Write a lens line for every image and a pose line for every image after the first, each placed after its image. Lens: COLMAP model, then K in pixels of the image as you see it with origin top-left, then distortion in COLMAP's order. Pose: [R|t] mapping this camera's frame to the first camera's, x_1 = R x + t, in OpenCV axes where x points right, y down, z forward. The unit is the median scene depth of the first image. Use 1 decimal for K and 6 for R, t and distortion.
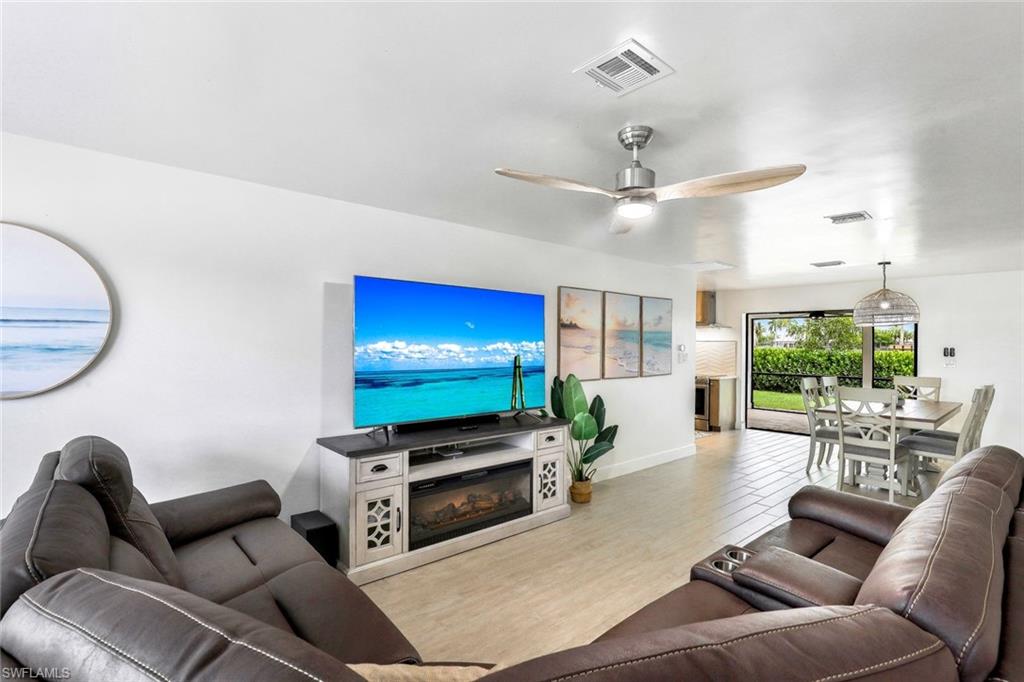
lens RADIAL K [[479.2, 0, 515.3], [0, 479.2, 343.7], [0, 0, 1]] dist [-0.028807, 0.004351]
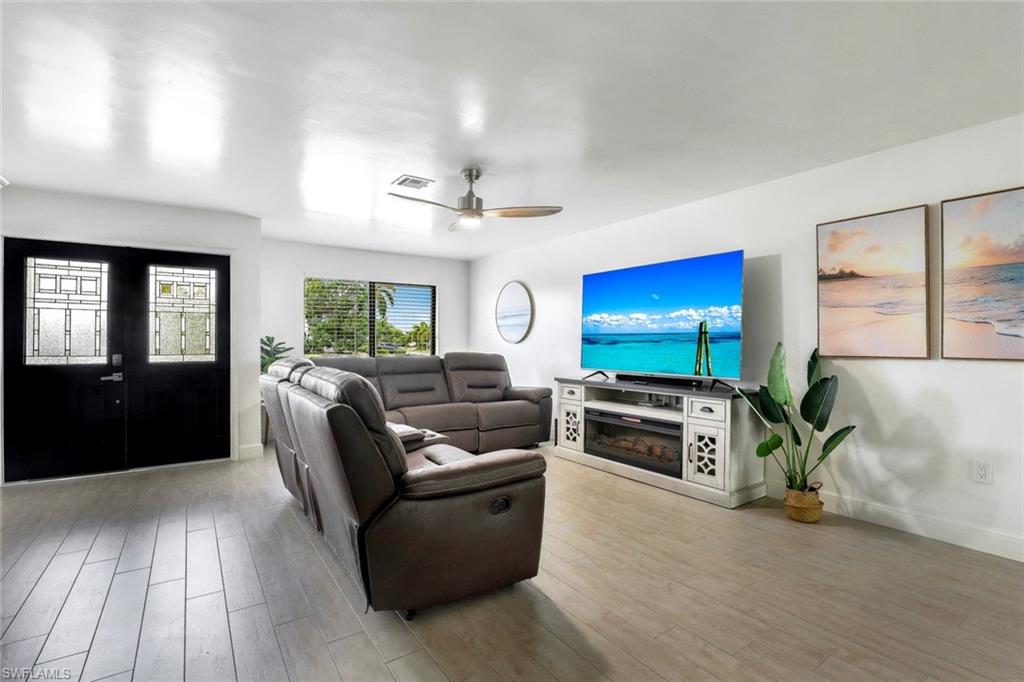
lens RADIAL K [[479.2, 0, 504.6], [0, 479.2, 337.4], [0, 0, 1]] dist [-0.028807, 0.004351]
pose [[-0.117472, -0.014408, -0.992972, 1.014270], [0.001445, 0.999891, -0.014679, 0.071842], [0.993075, -0.003159, -0.117438, 0.716627]]
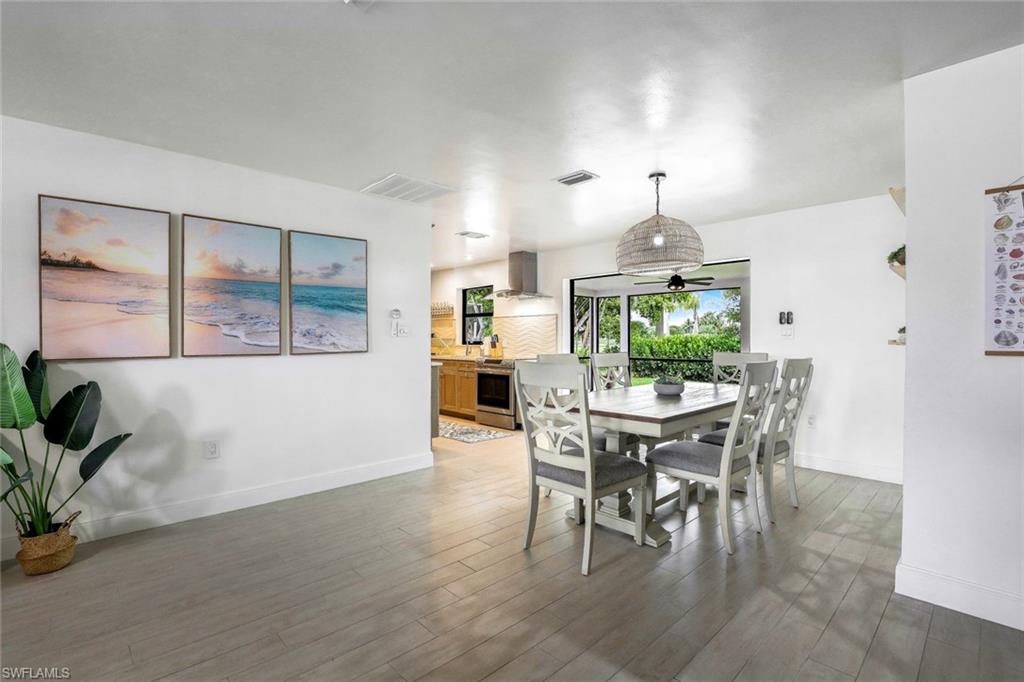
lens RADIAL K [[479.2, 0, 505.0], [0, 479.2, 347.6], [0, 0, 1]] dist [-0.028807, 0.004351]
pose [[0.998727, -0.012115, 0.048970, 0.733295], [0.011157, 0.999742, 0.019780, 0.069793], [-0.049197, -0.019208, 0.998604, 0.477812]]
